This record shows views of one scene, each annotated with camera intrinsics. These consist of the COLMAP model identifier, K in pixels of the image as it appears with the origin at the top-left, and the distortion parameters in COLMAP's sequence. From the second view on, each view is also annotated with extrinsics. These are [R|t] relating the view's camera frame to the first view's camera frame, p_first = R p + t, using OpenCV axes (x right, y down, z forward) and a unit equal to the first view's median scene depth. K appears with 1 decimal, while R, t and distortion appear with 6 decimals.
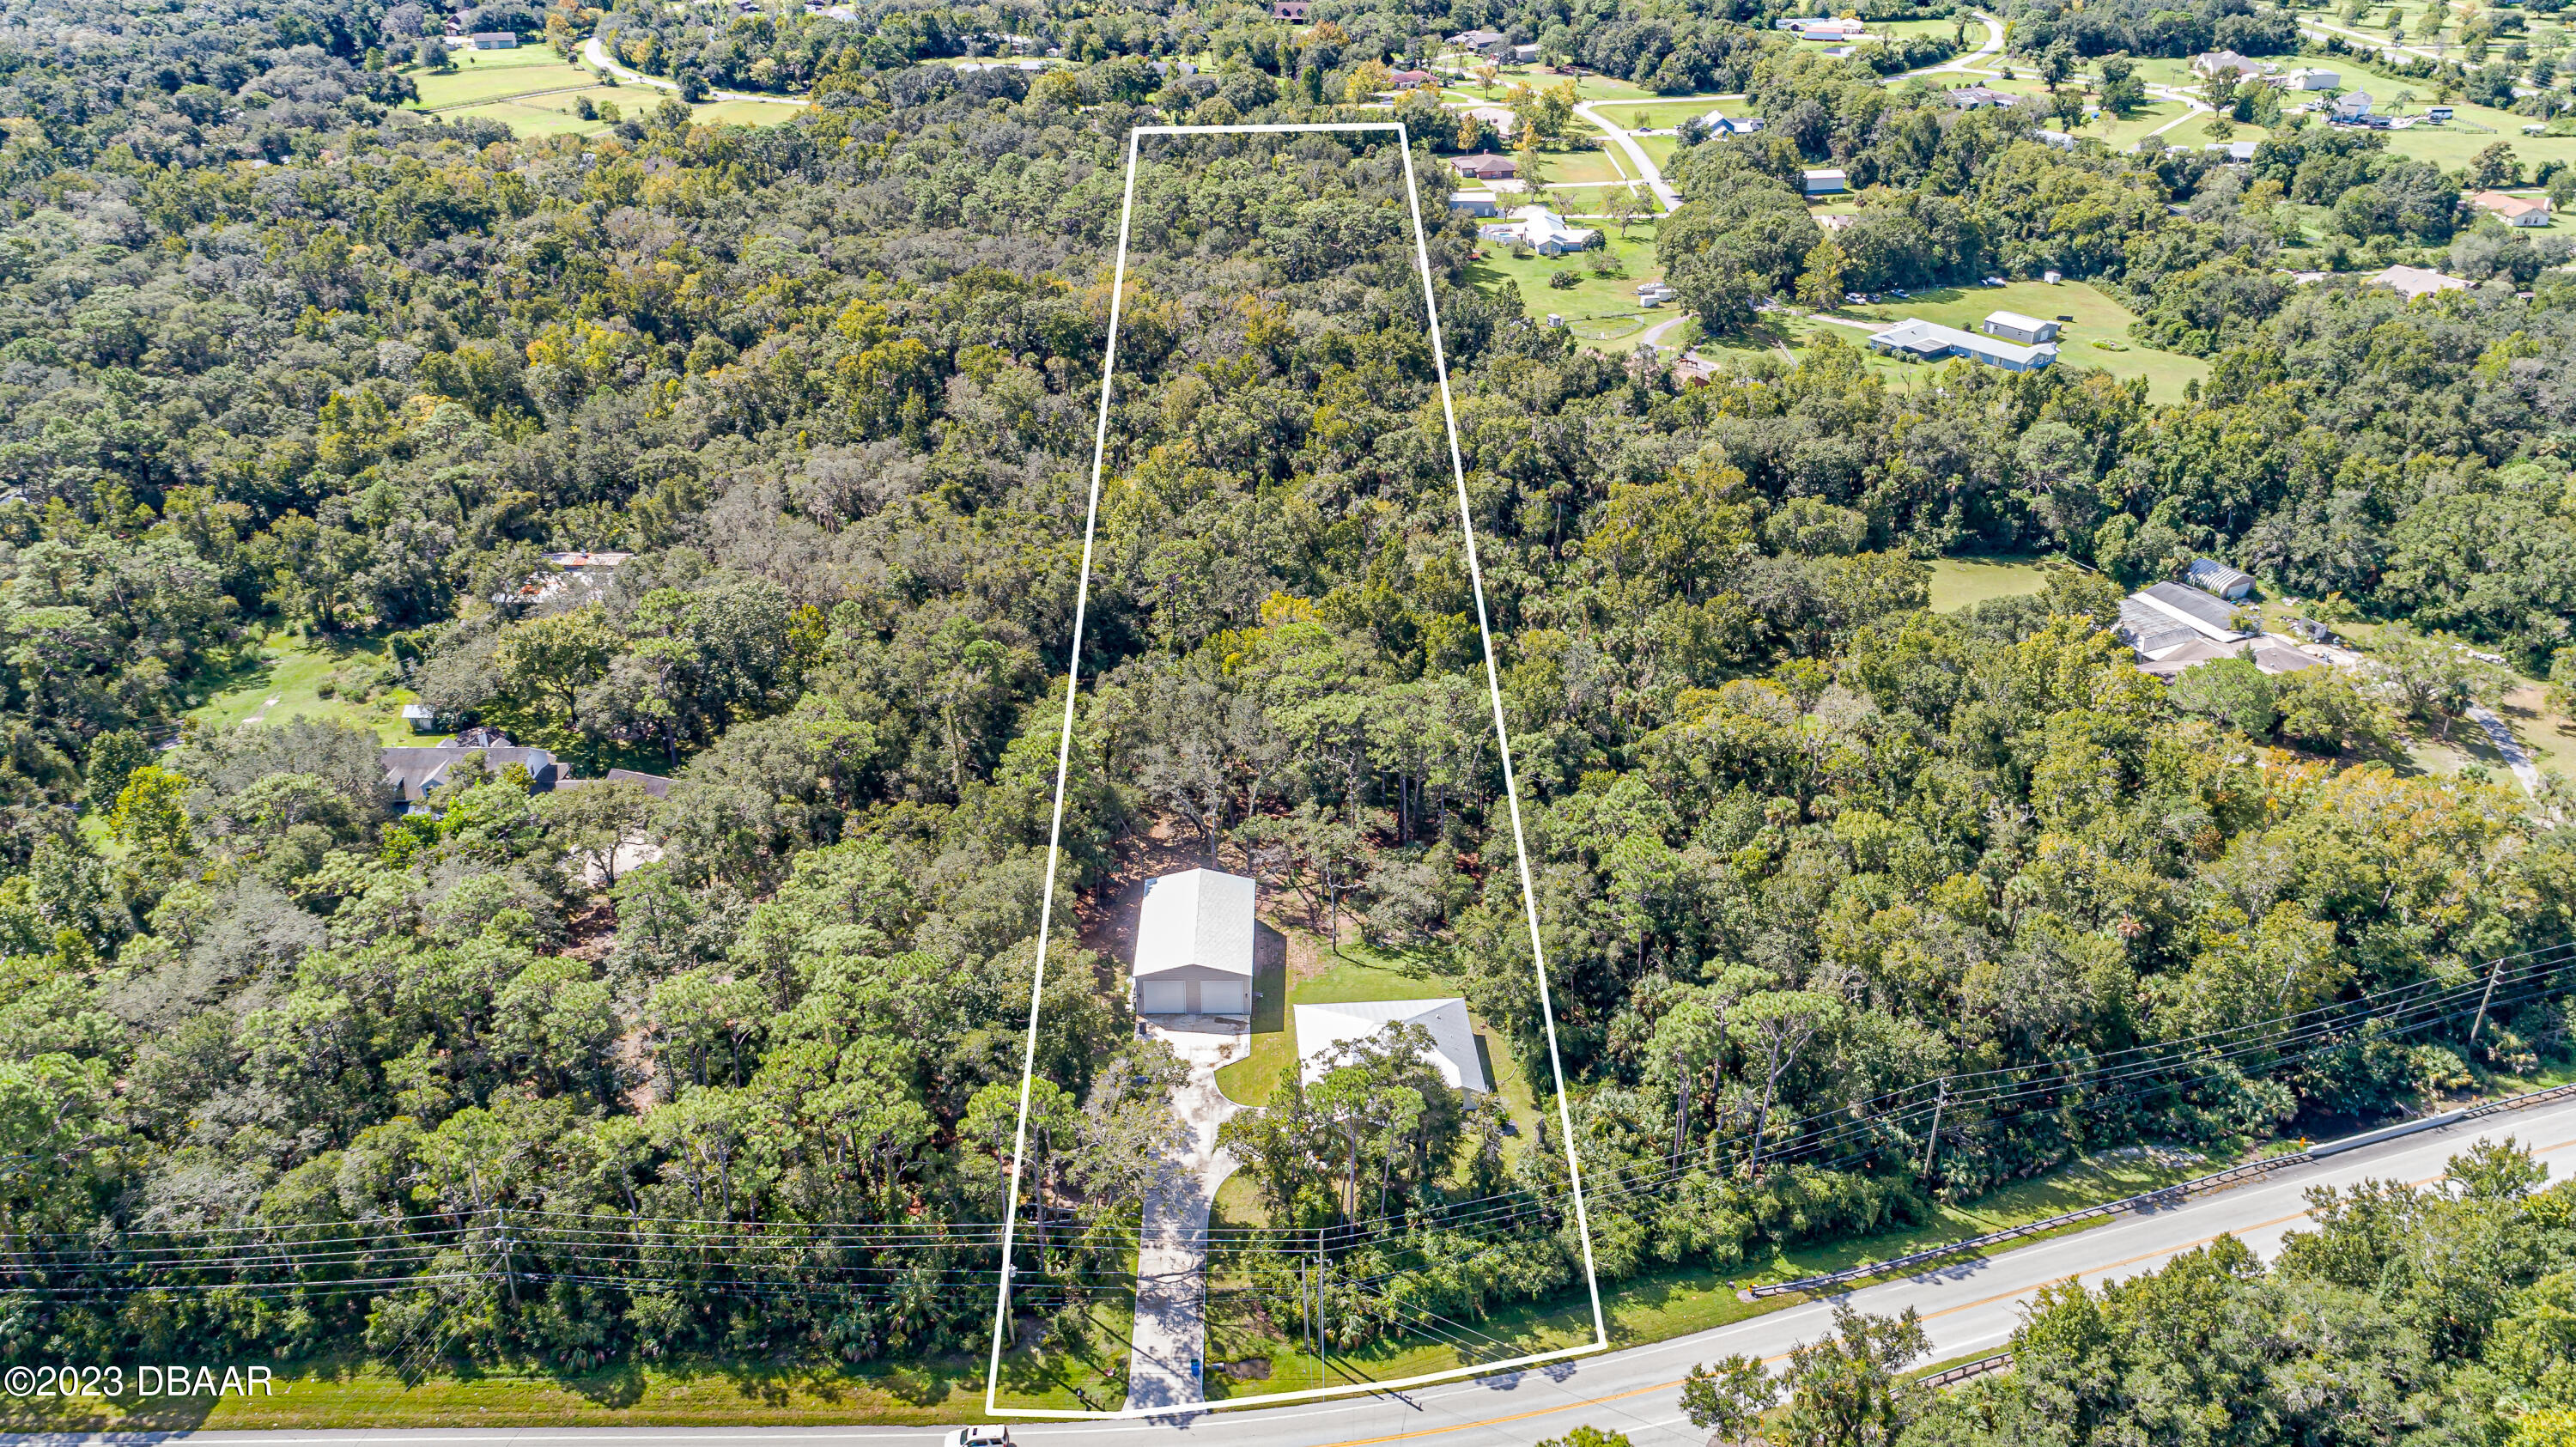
lens RADIAL K [[2298.9, 0, 1277.3], [0, 2298.9, 722.1], [0, 0, 1]] dist [0.016836, 0.008211]
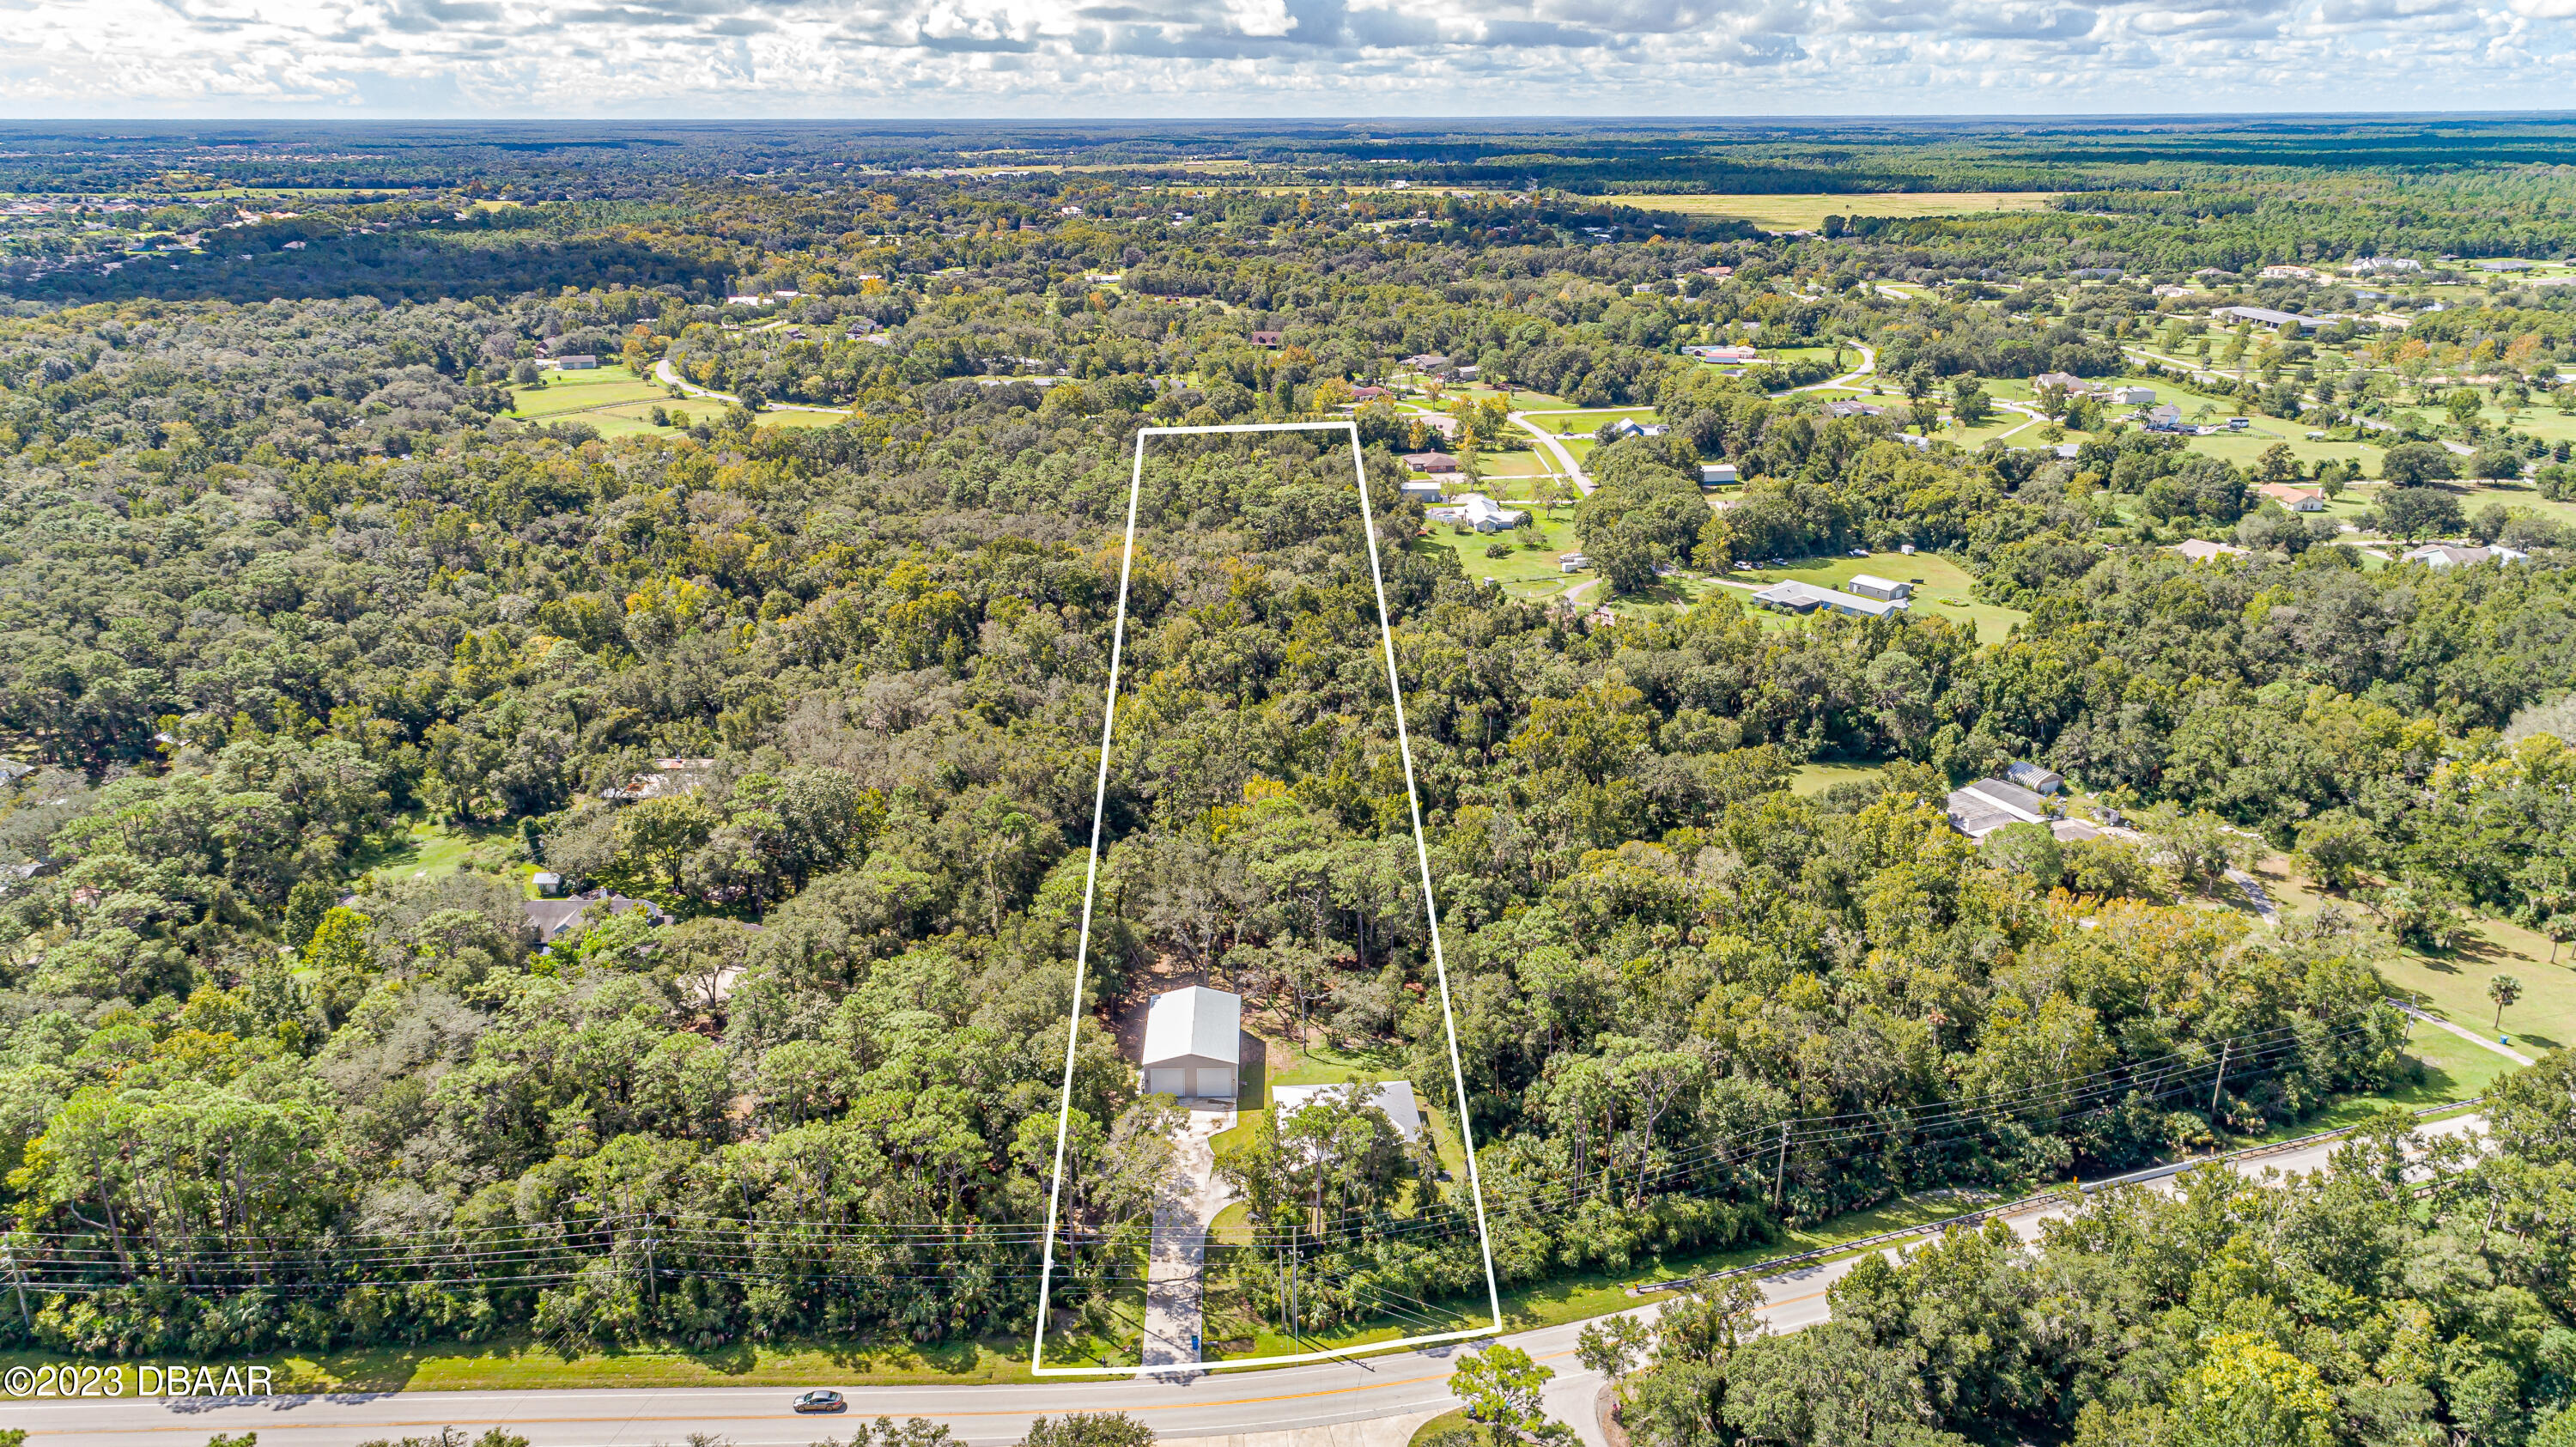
lens RADIAL K [[2298.9, 0, 1277.3], [0, 2298.9, 722.1], [0, 0, 1]] dist [0.016836, 0.008211]
pose [[0.999924, 0.000651, 0.012282, -0.004126], [0.001147, 0.989301, -0.145887, 0.085040], [-0.012246, 0.145890, 0.989225, -0.196782]]
